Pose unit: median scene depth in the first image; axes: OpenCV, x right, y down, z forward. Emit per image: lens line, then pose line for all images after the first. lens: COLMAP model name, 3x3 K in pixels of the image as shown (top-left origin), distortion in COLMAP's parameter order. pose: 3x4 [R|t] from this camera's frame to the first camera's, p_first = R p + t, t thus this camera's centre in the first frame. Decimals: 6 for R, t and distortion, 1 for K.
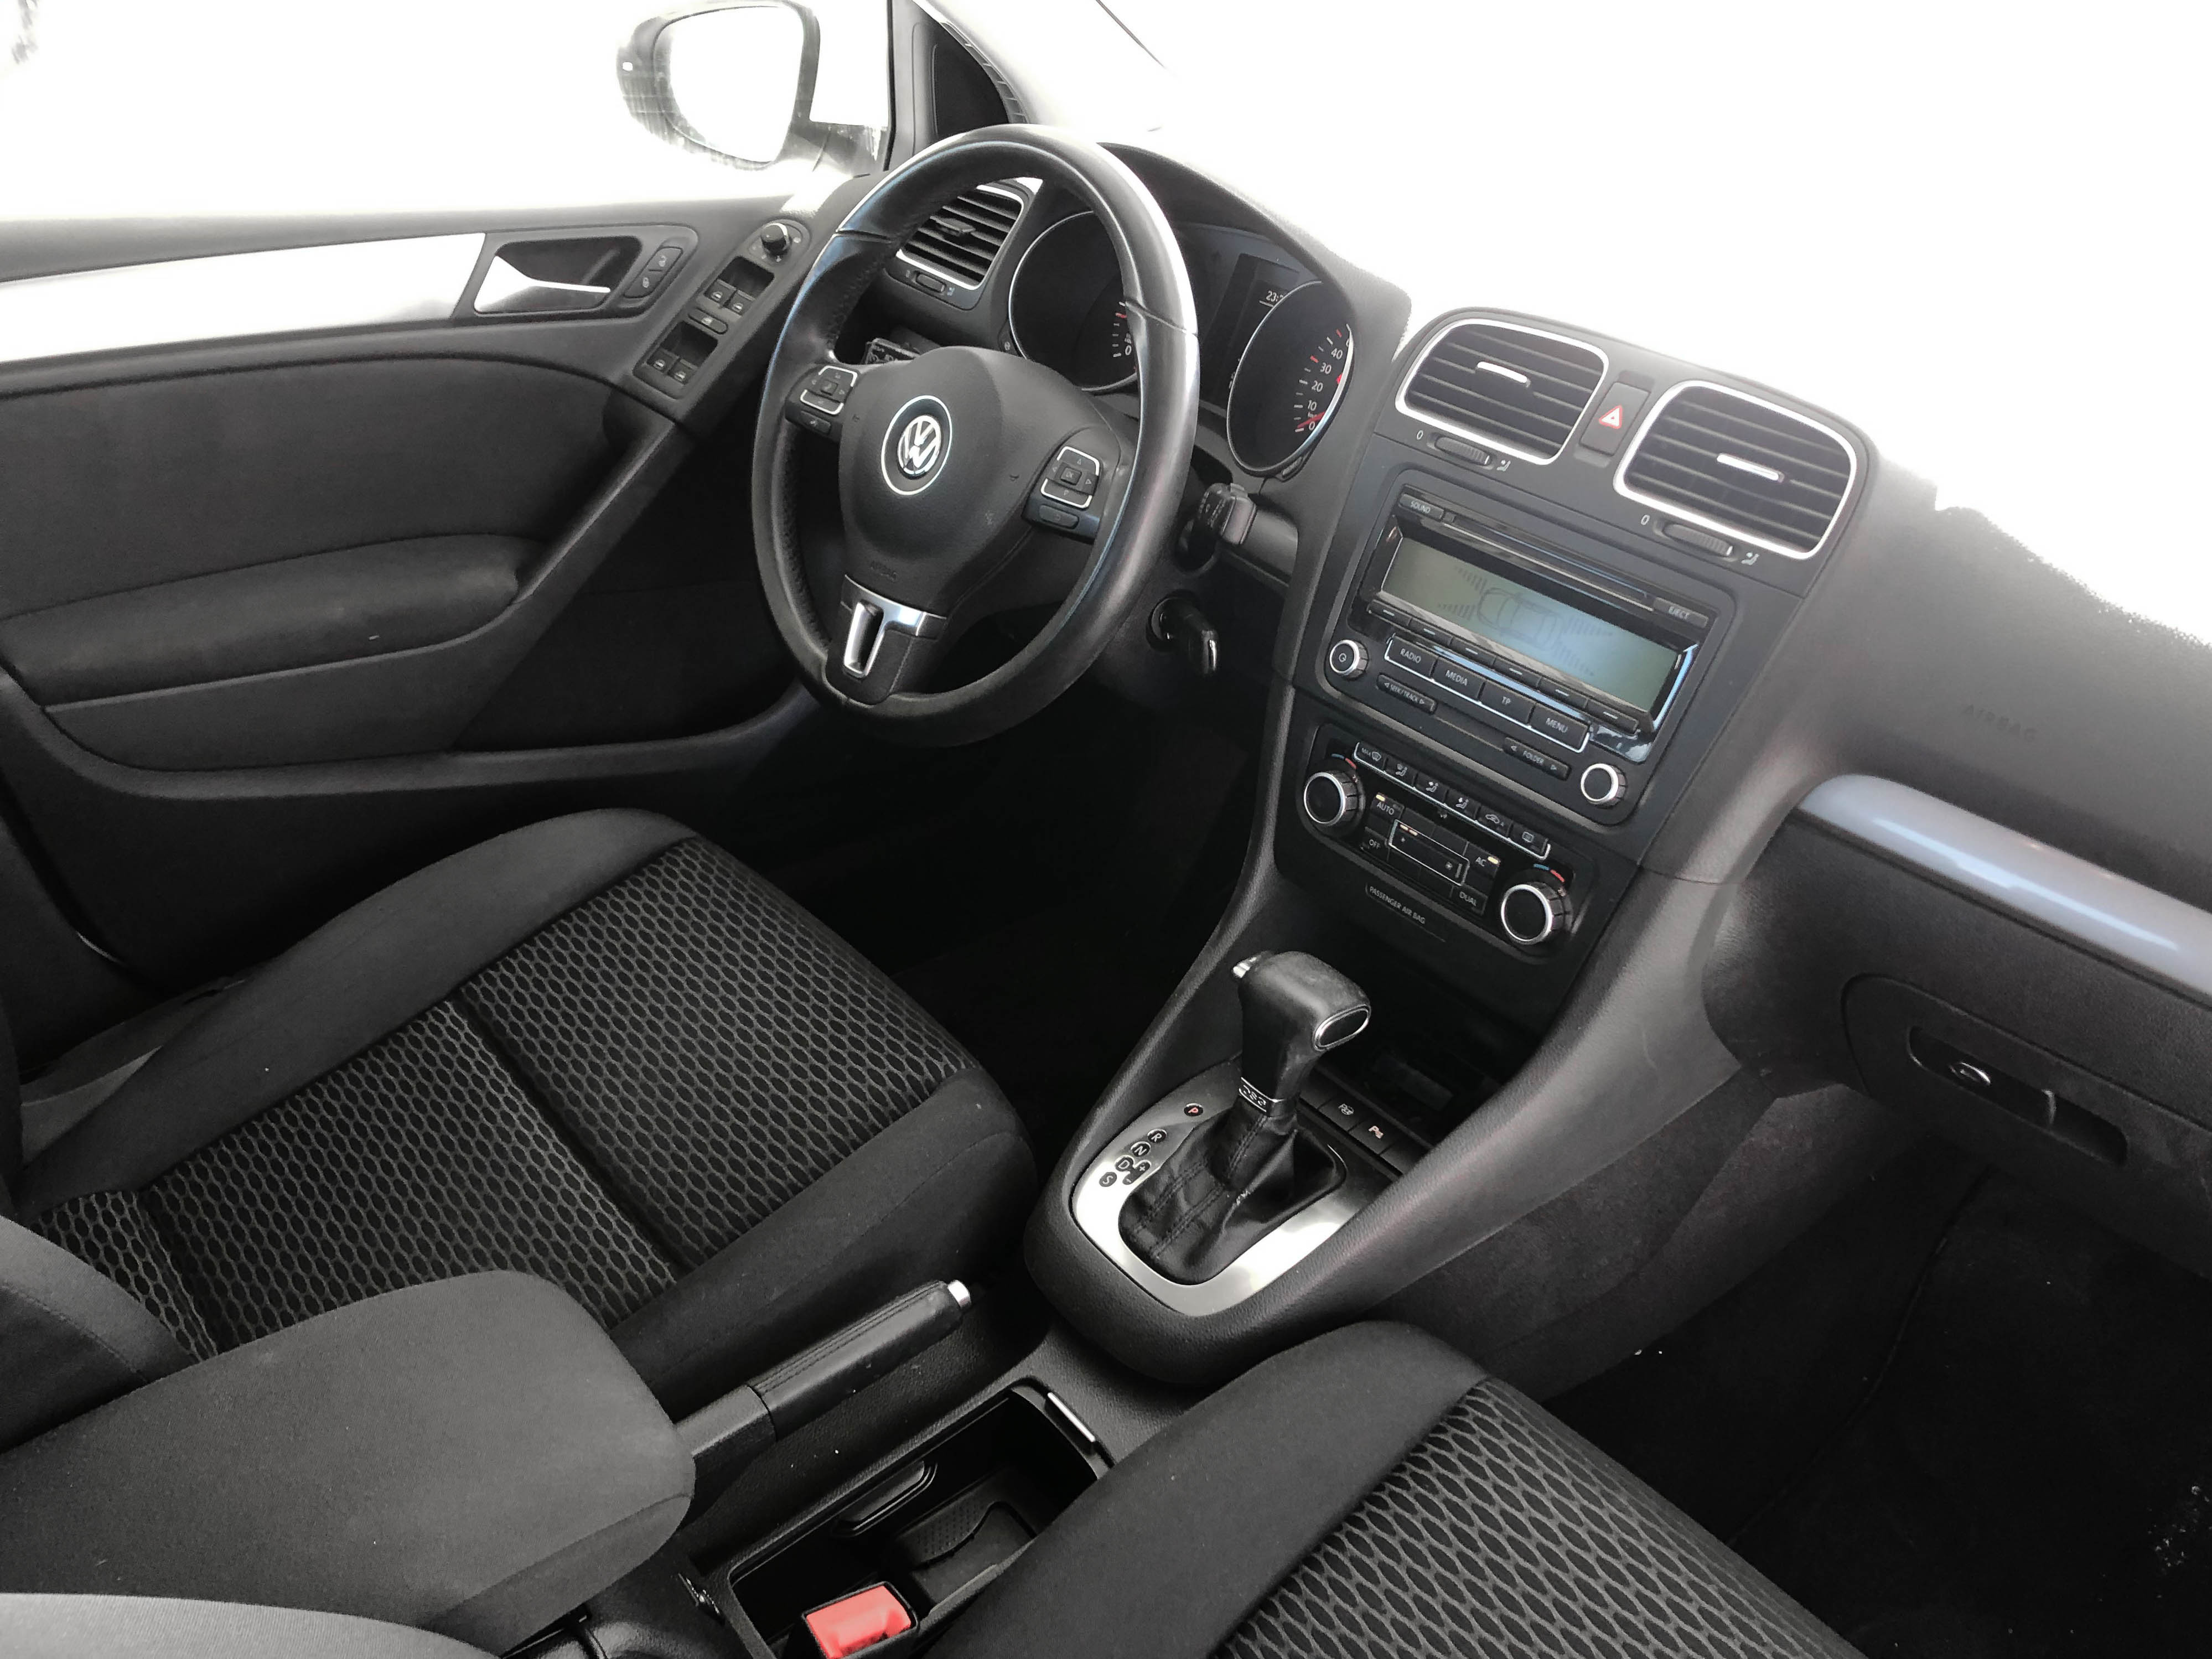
lens RADIAL K [[1814.8, 0, 1100.4], [0, 1814.8, 818.0], [0, 0, 1]] dist [0.046458, -0.037605]
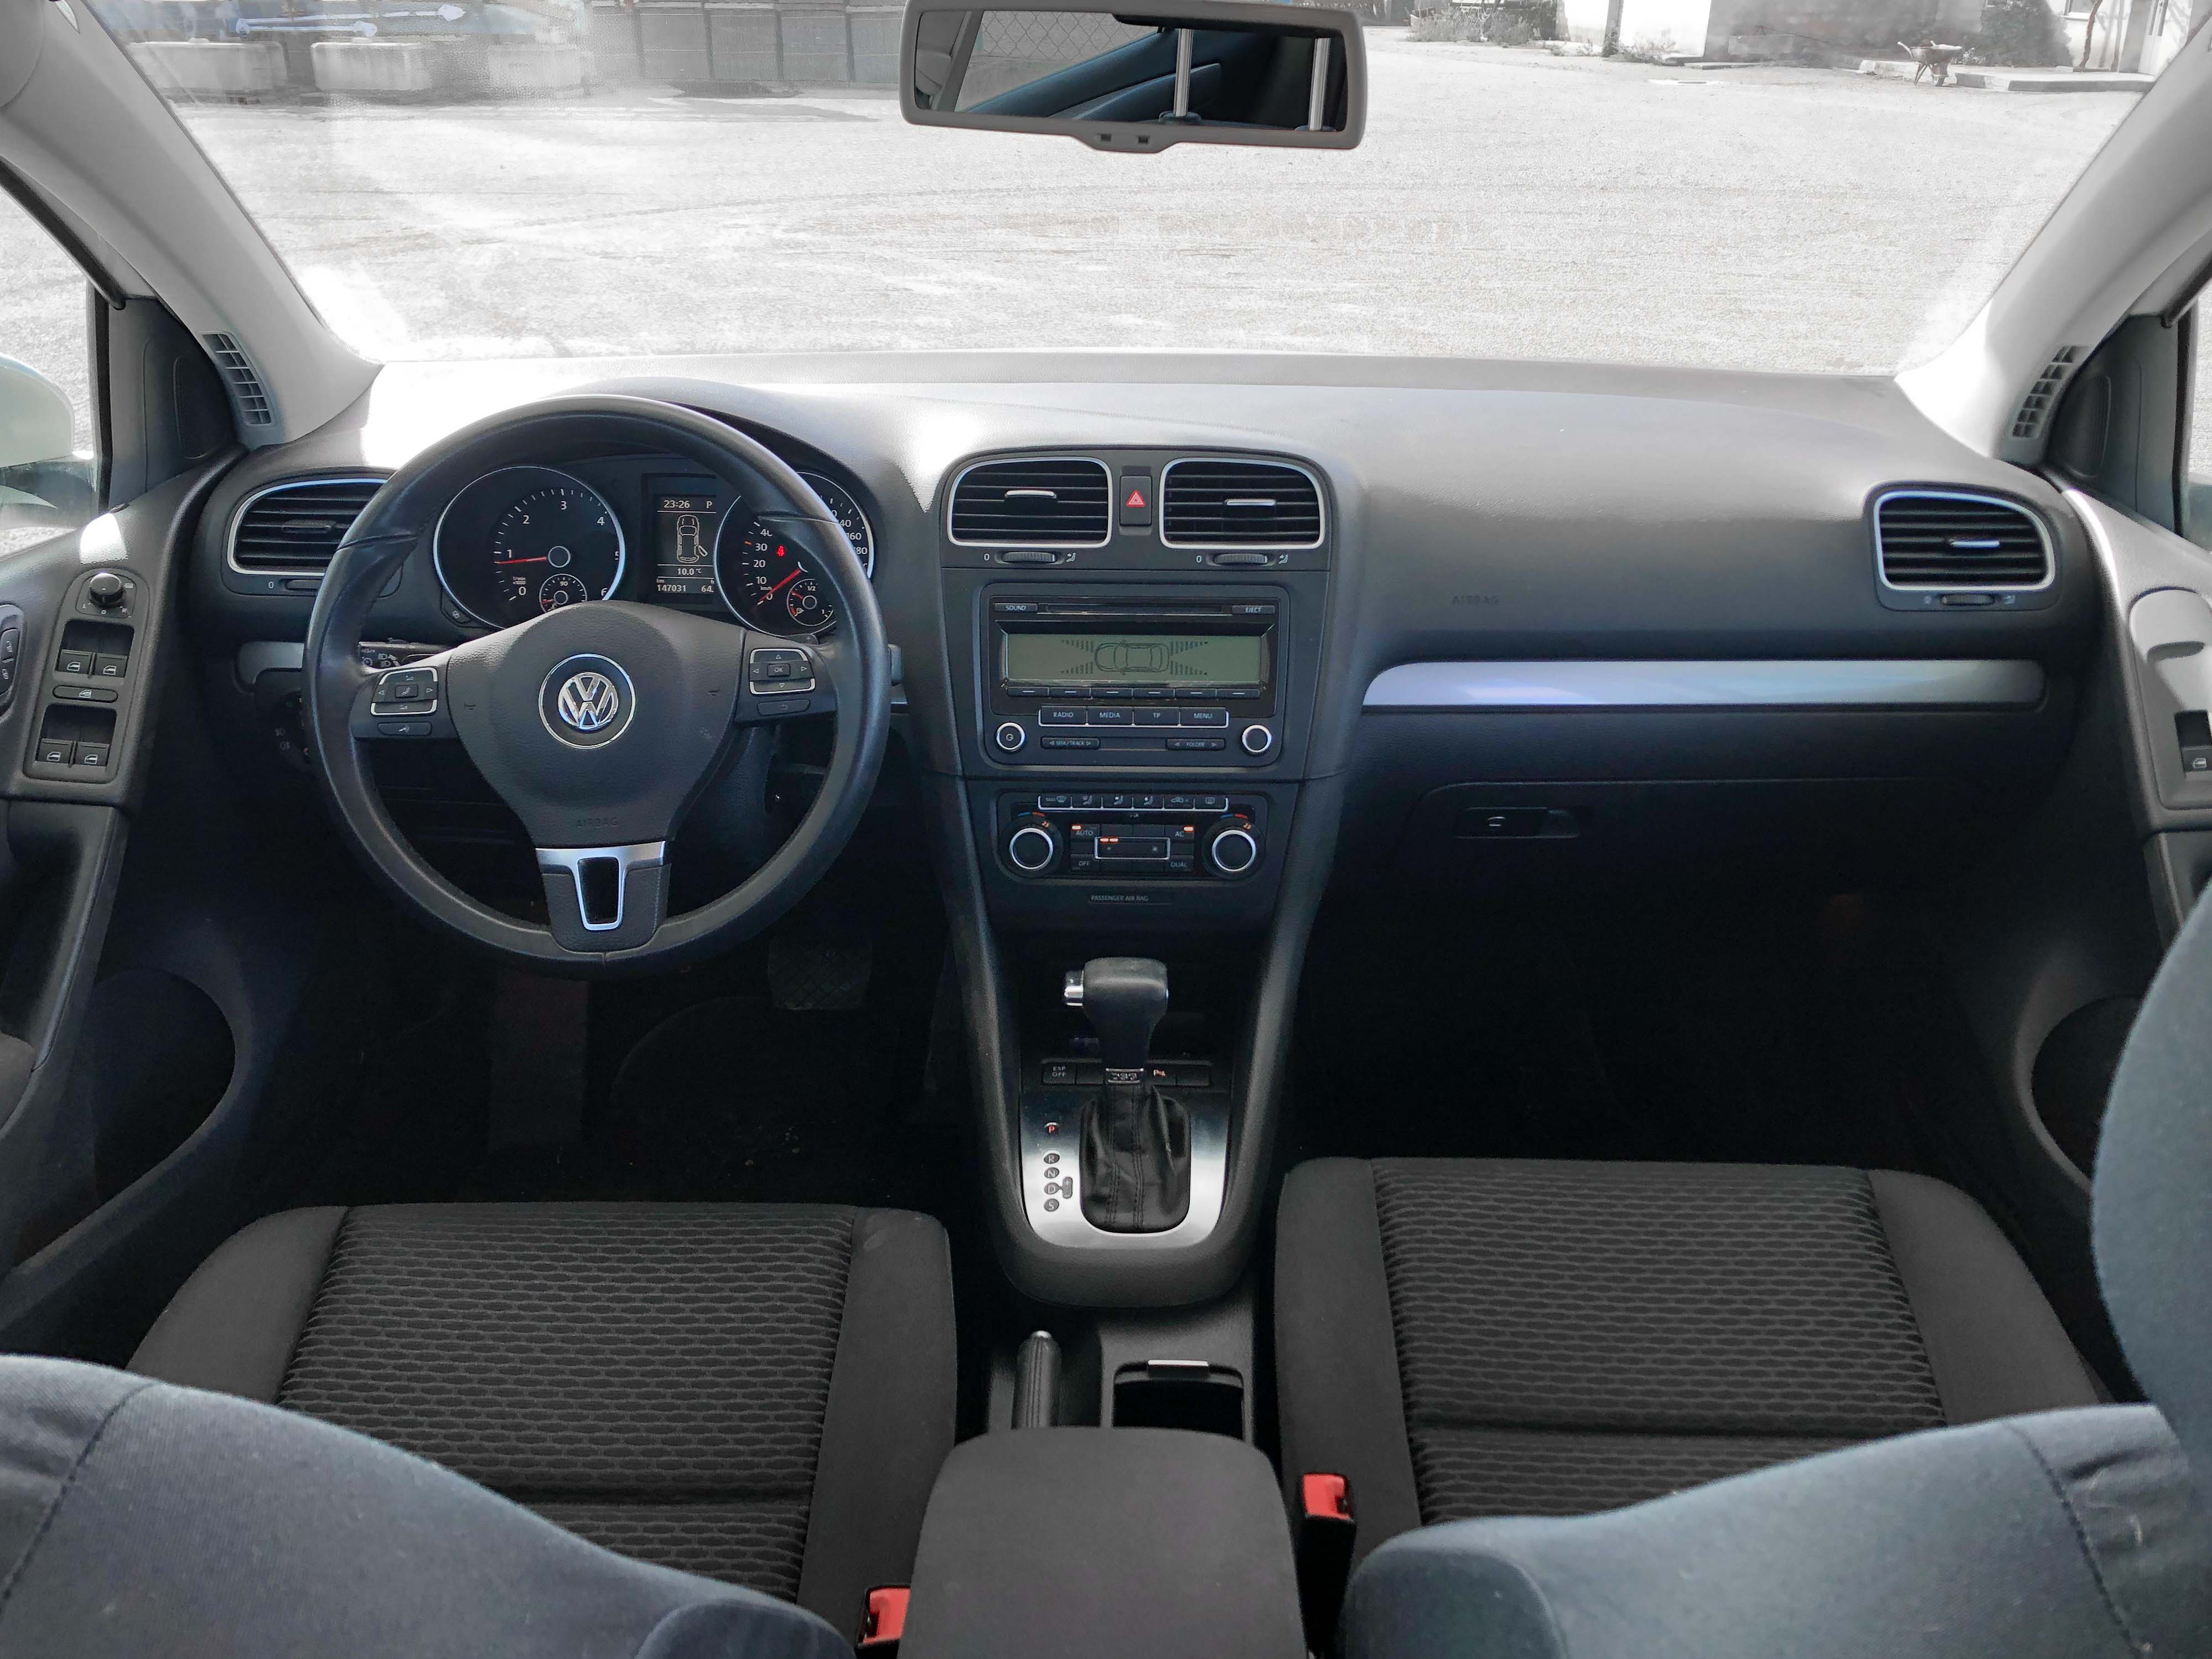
lens RADIAL K [[1814.8, 0, 1096.1], [0, 1814.8, 811.9], [0, 0, 1]] dist [0.046458, -0.037605]
pose [[0.653459, -0.356782, 0.667606, -0.706355], [0.413293, 0.907058, 0.080216, -0.121899], [-0.634177, 0.223499, 0.740181, 0.050914]]
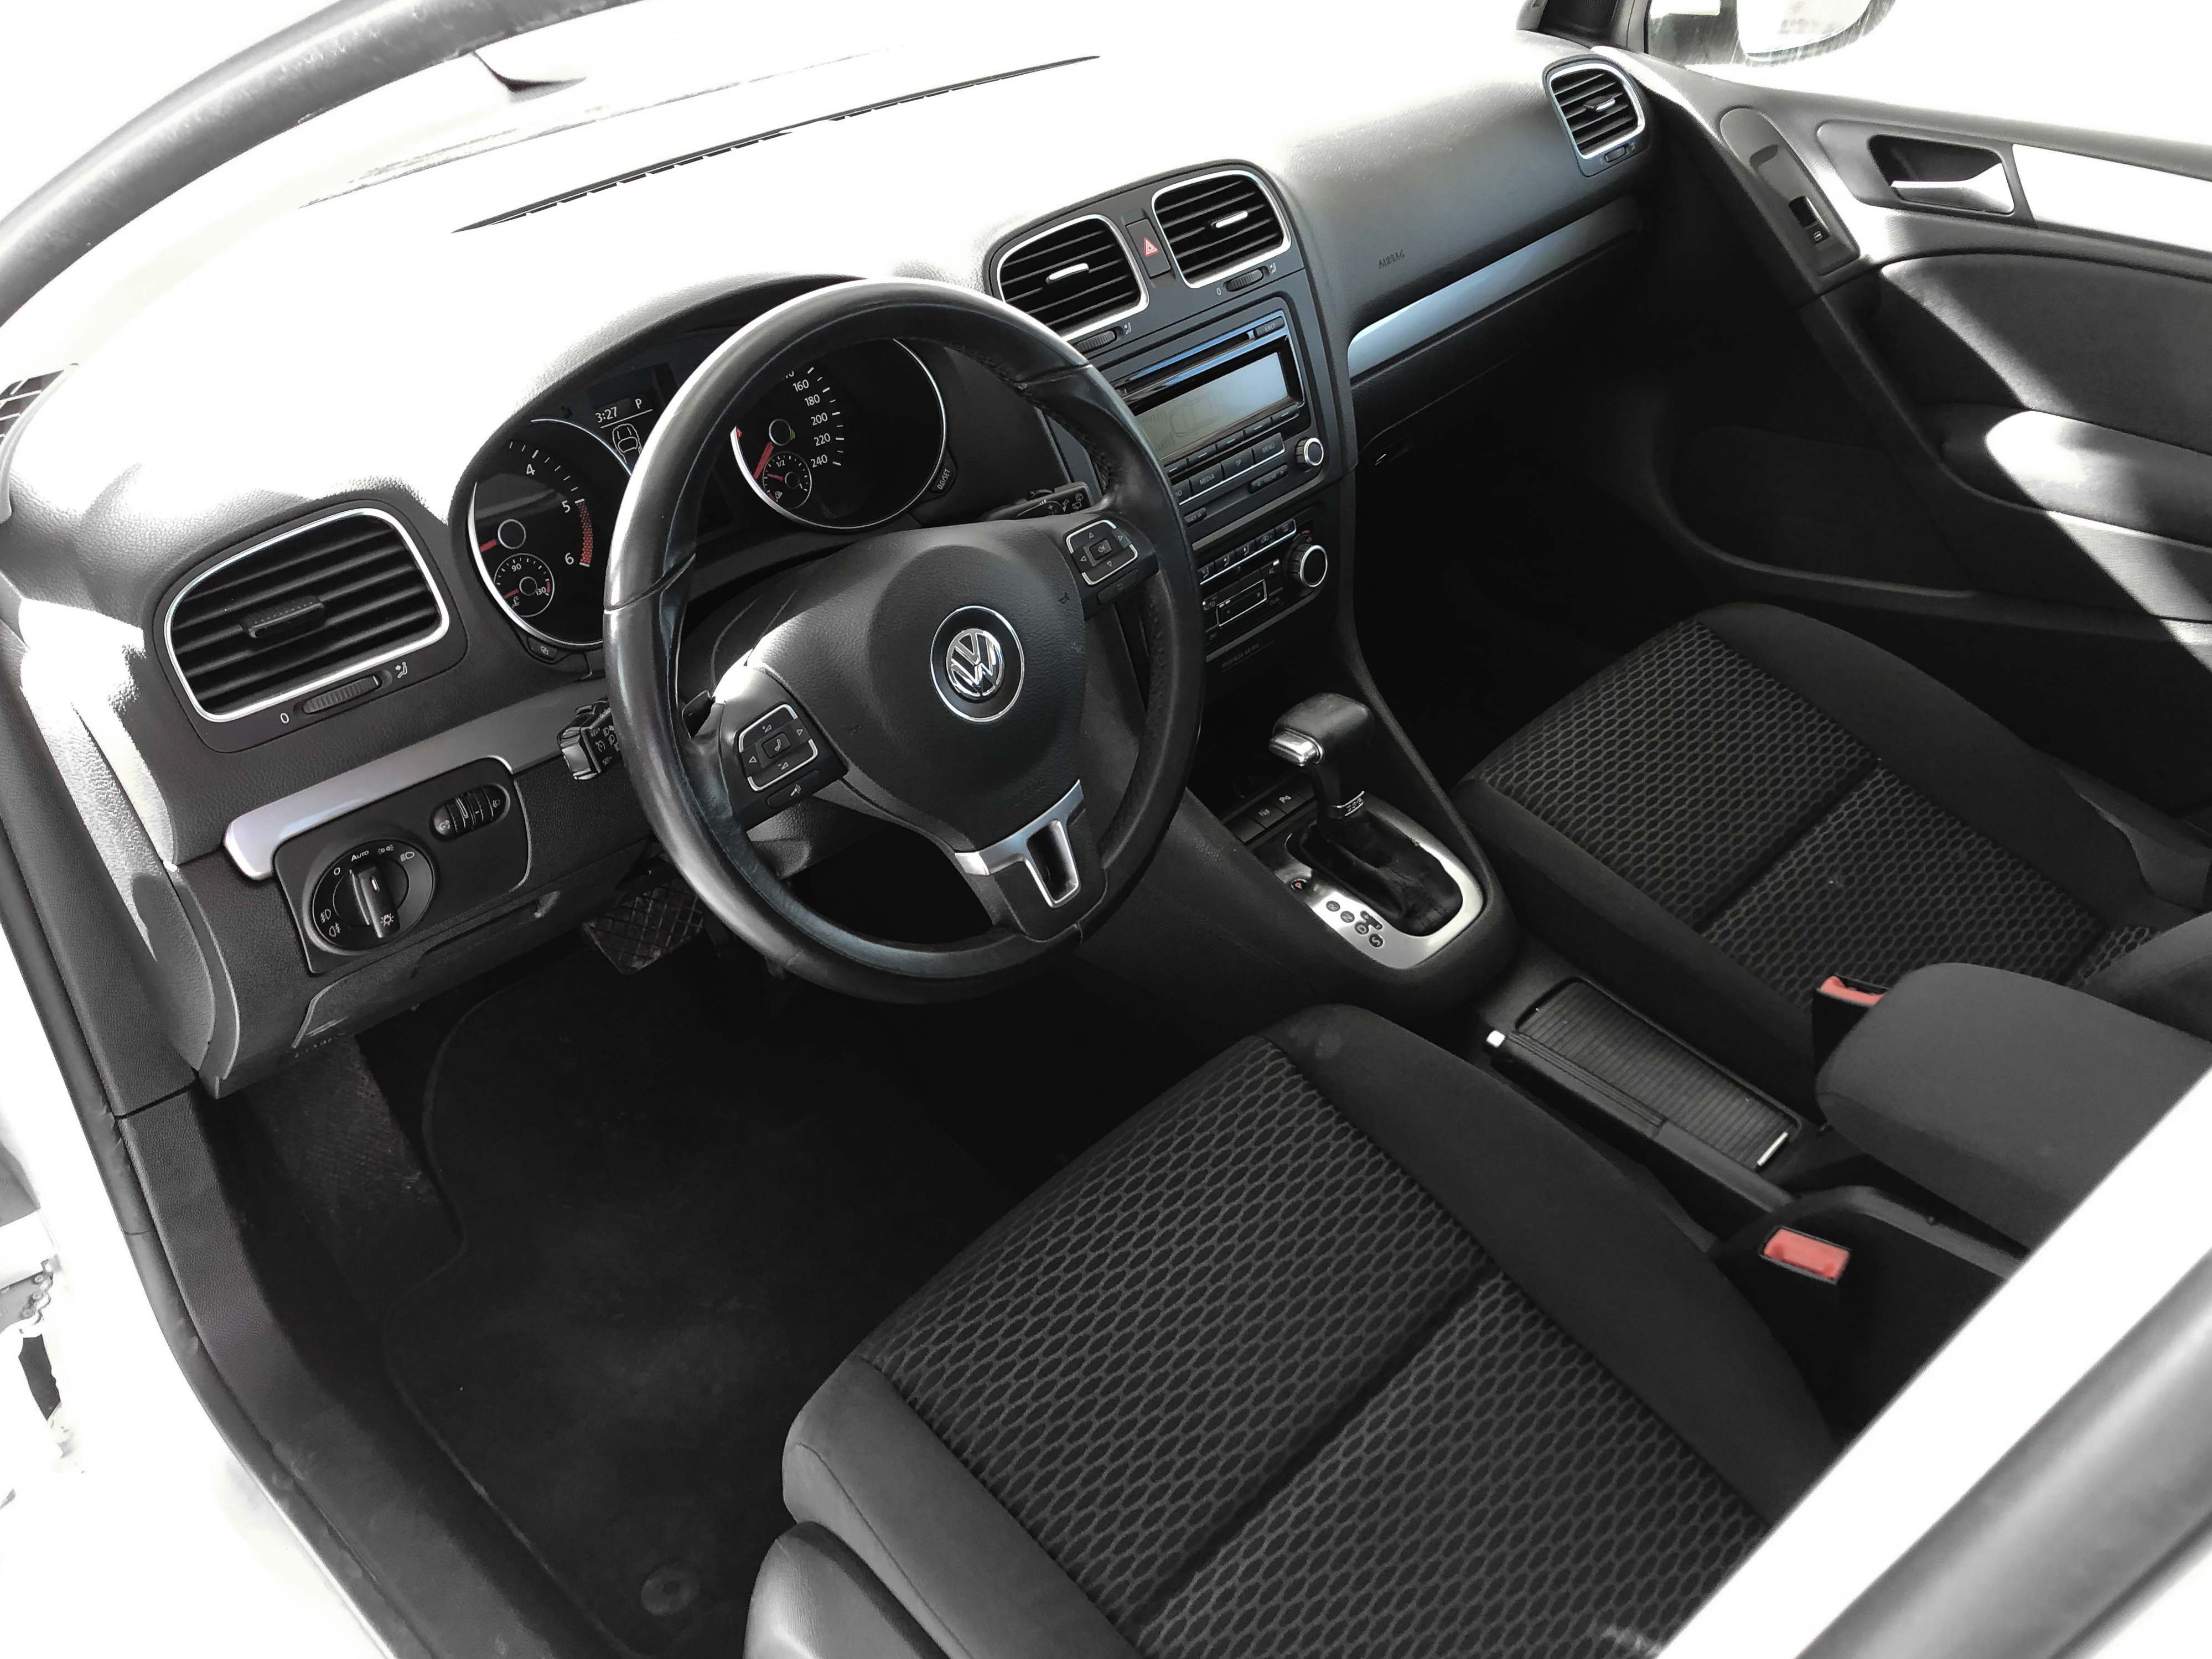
lens RADIAL K [[1814.8, 0, 1118.7], [0, 1814.8, 827.1], [0, 0, 1]] dist [0.046458, -0.037605]
pose [[-0.130695, -0.634698, 0.761628, -0.905395], [0.499219, 0.621588, 0.603662, -0.715034], [-0.856562, 0.459115, 0.235615, 0.861091]]
